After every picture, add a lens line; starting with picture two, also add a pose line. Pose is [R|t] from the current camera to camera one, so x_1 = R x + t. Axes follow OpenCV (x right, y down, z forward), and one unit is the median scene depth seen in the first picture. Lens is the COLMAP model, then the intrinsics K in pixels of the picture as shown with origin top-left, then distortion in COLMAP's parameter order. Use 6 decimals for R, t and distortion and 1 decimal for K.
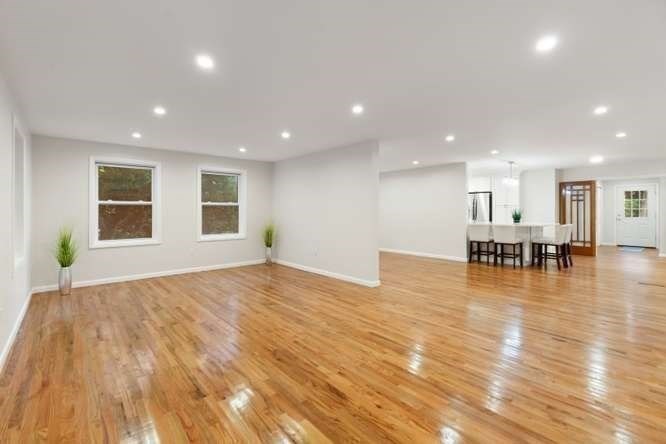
lens RADIAL K [[305.1, 0, 331.6], [0, 305.1, 219.6], [0, 0, 1]] dist [0.010463, 0.000185]
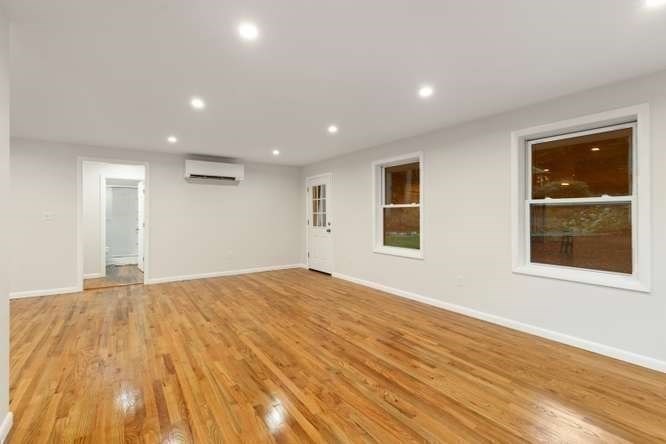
lens RADIAL K [[305.1, 0, 331.6], [0, 305.1, 219.6], [0, 0, 1]] dist [0.010463, 0.000185]
pose [[-0.993899, -0.002173, 0.110273, -0.376075], [0.003069, 0.998874, 0.047348, -0.052934], [-0.110251, 0.047397, -0.992773, 1.698150]]
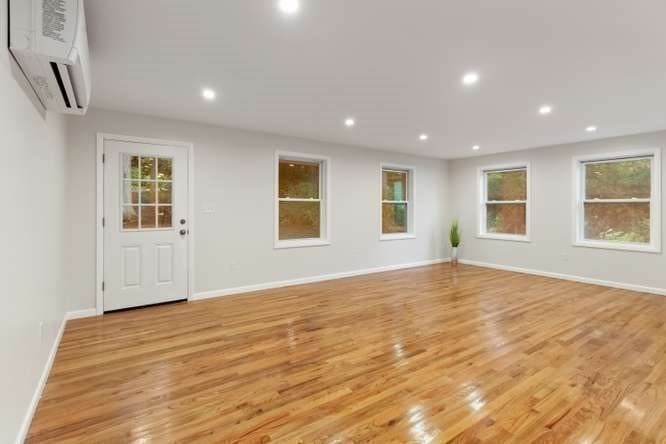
lens RADIAL K [[315.3, 0, 319.4], [0, 315.3, 206.9], [0, 0, 1]] dist [0.012575, -0.000306]
pose [[-0.124427, -0.004115, -0.992220, 0.858482], [-0.034134, 0.999417, 0.000136, -0.019052], [0.991641, 0.033885, -0.124495, 0.658752]]
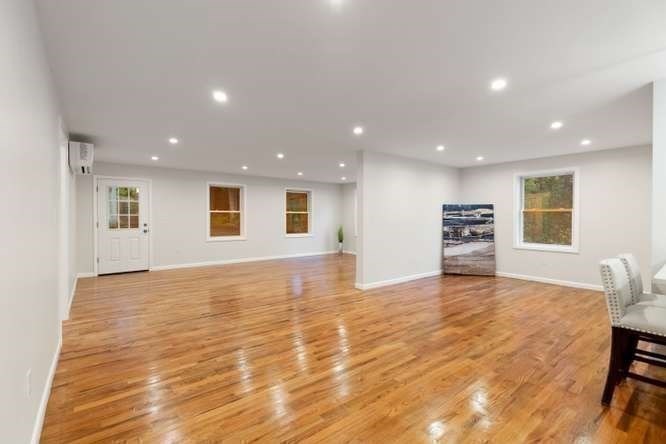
lens RADIAL K [[305.1, 0, 331.6], [0, 305.1, 219.6], [0, 0, 1]] dist [0.010463, 0.000185]
pose [[-0.055560, 0.007065, -0.998430, 1.600348], [-0.032524, 0.999432, 0.008882, -0.035097], [0.997926, 0.032966, -0.055299, 1.270055]]
